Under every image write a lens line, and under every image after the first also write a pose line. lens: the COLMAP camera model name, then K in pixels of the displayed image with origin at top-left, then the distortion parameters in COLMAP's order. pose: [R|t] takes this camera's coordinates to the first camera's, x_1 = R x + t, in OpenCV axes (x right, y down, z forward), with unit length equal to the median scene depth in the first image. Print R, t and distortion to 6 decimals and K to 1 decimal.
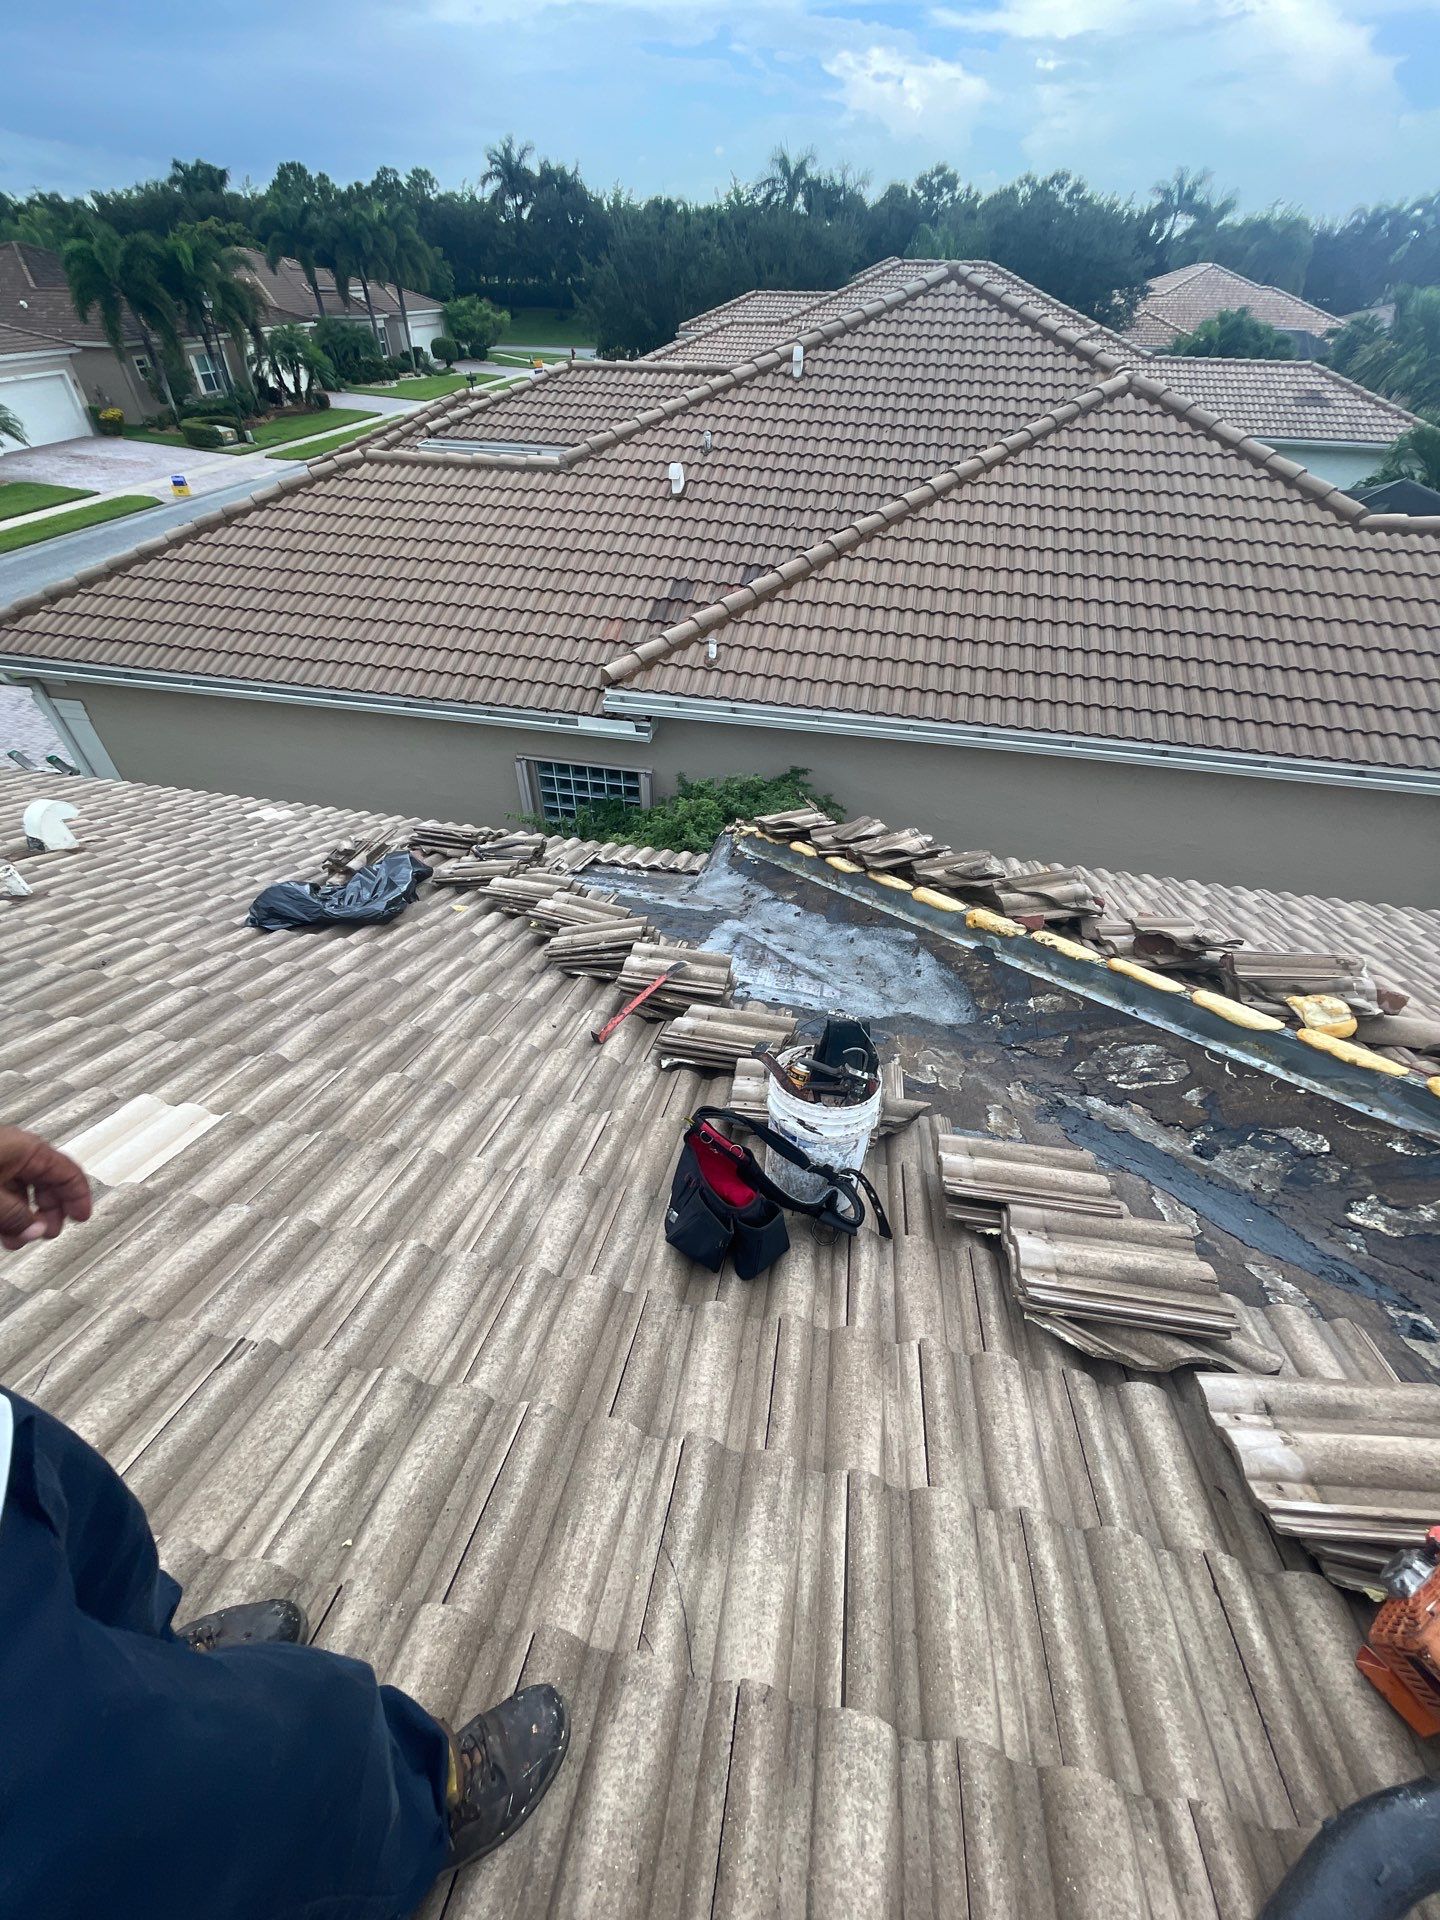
lens RADIAL K [[778.5, 0, 725.2], [0, 778.5, 955.4], [0, 0, 1]] dist [-0.000173, 0.000327]
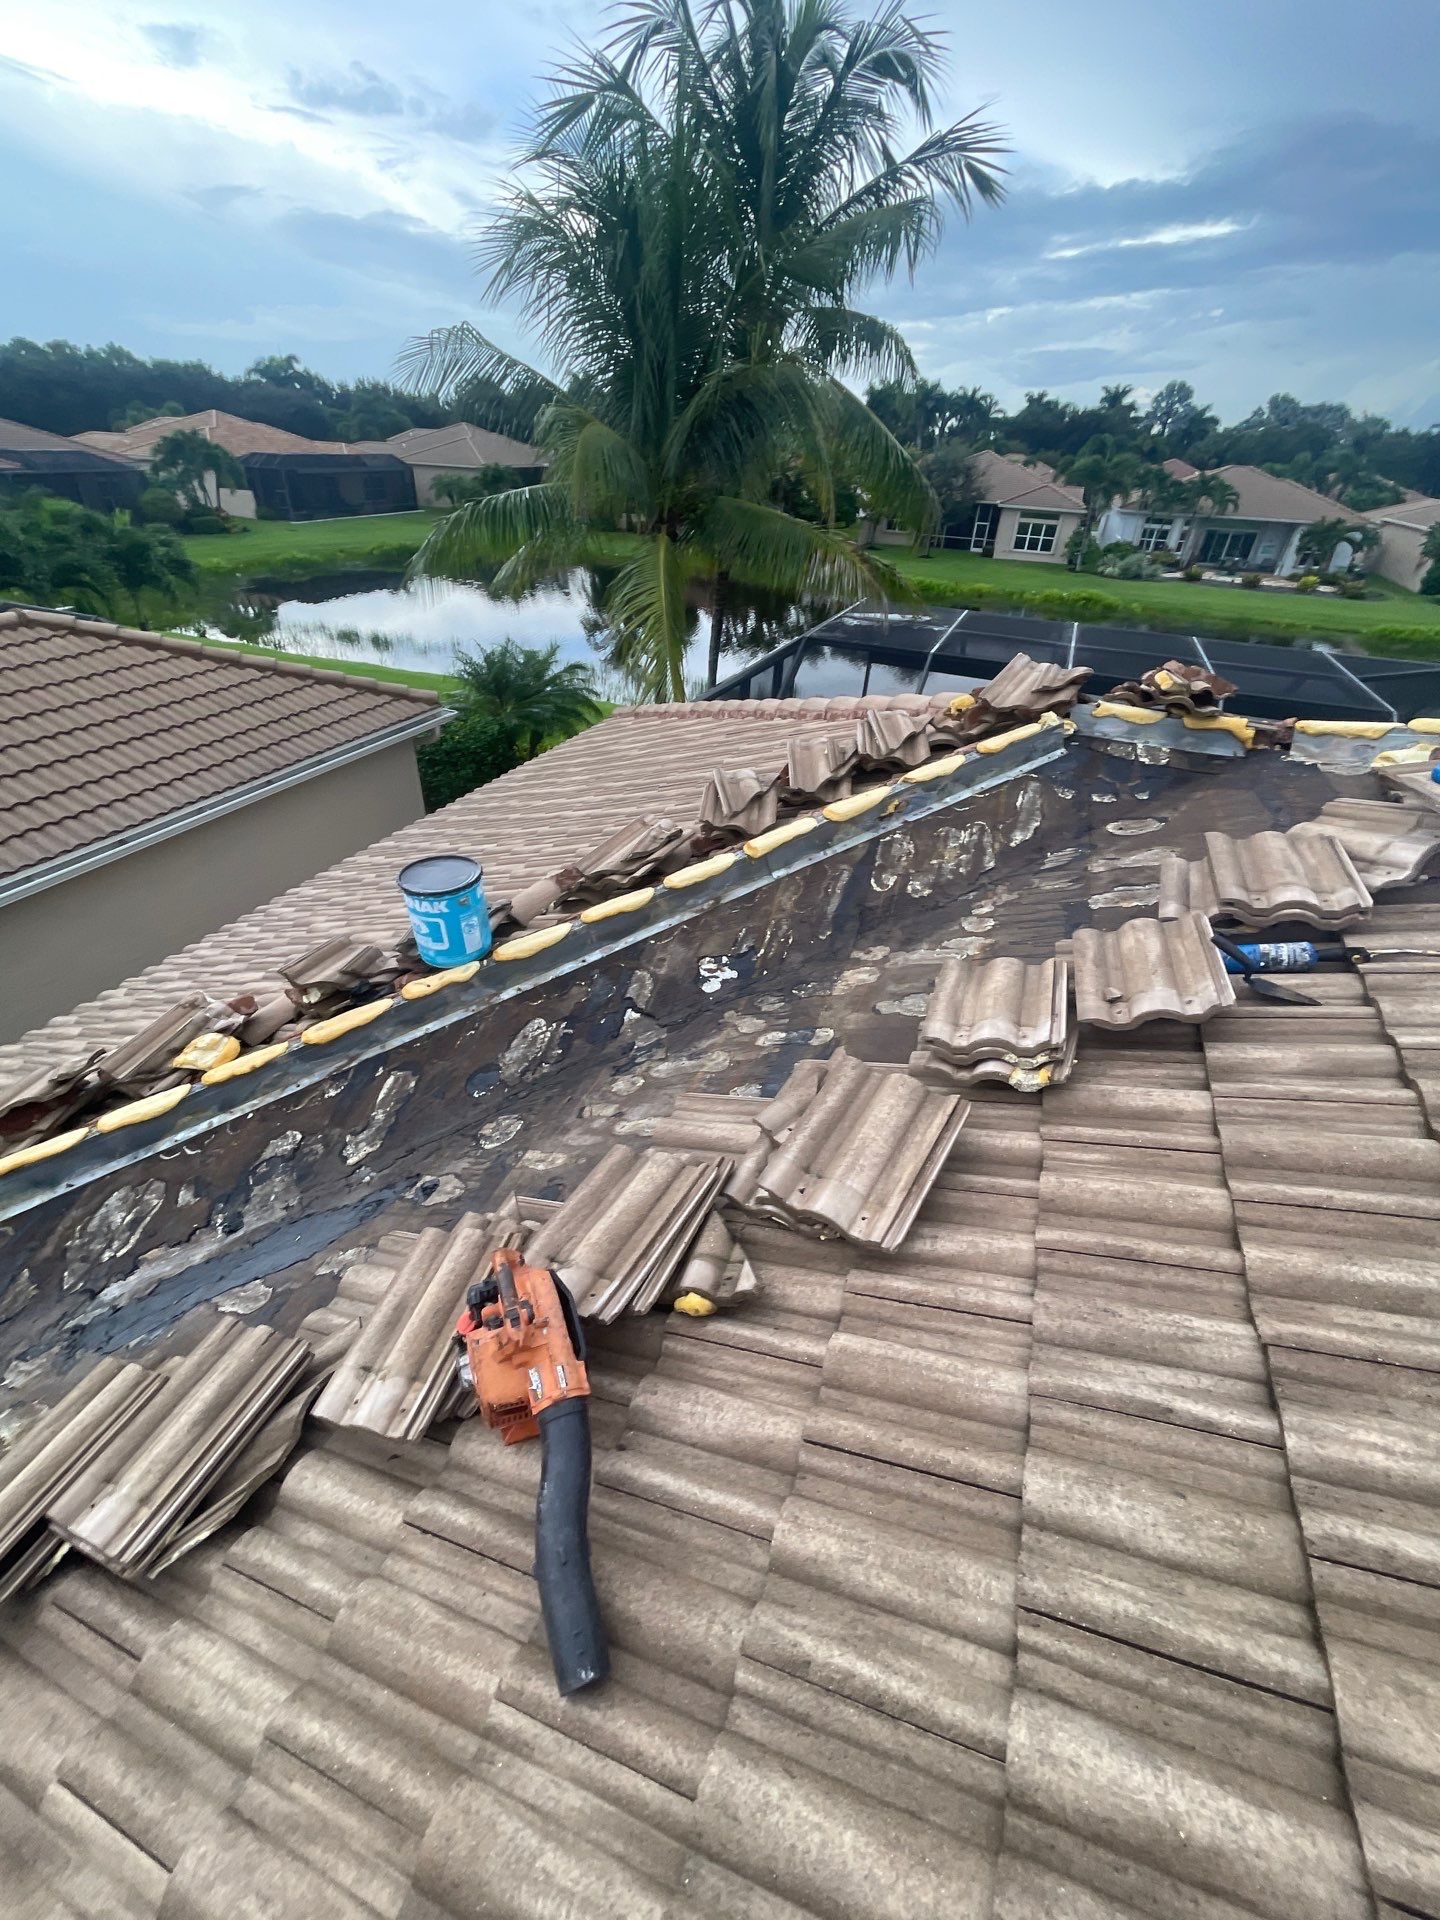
lens RADIAL K [[761.2, 0, 720.0], [0, 761.2, 960.0], [0, 0, 1]] dist [-0.001785, -0.000015]
pose [[0.191799, -0.563382, 0.803625, 0.086127], [0.624481, 0.701738, 0.342911, 0.040727], [-0.757124, 0.436079, 0.486414, -0.051018]]
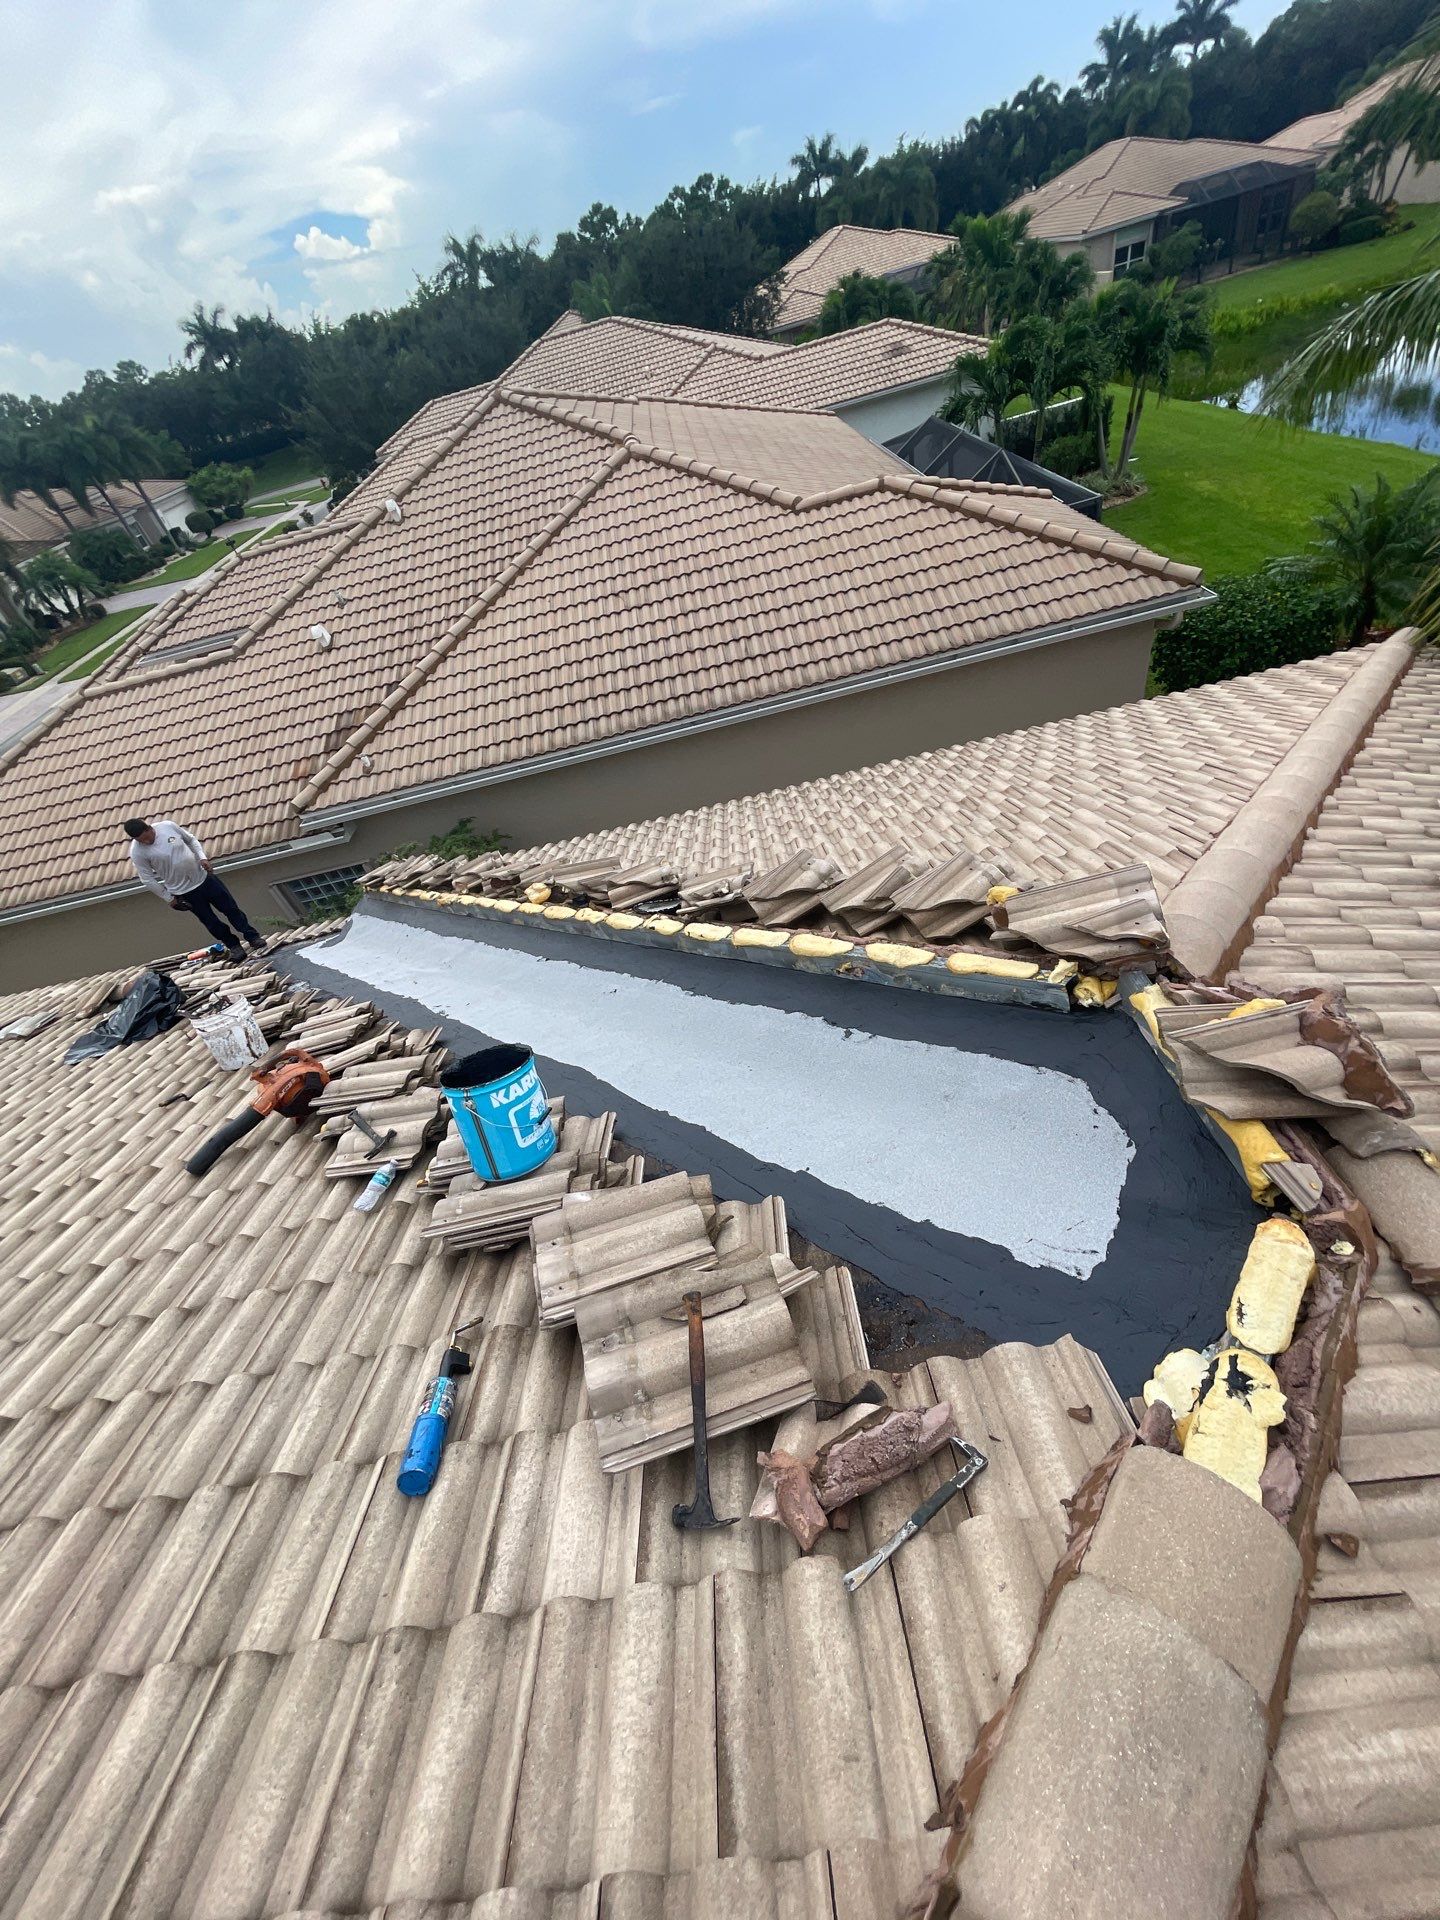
lens RADIAL K [[778.2, 0, 707.2], [0, 778.2, 946.6], [0, 0, 1]] dist [0.006217, 0.000145]
pose [[0.937068, -0.347372, 0.035167, 0.634192], [0.348358, 0.936963, -0.027333, 0.239744], [-0.023456, 0.037863, 0.999008, -0.548952]]
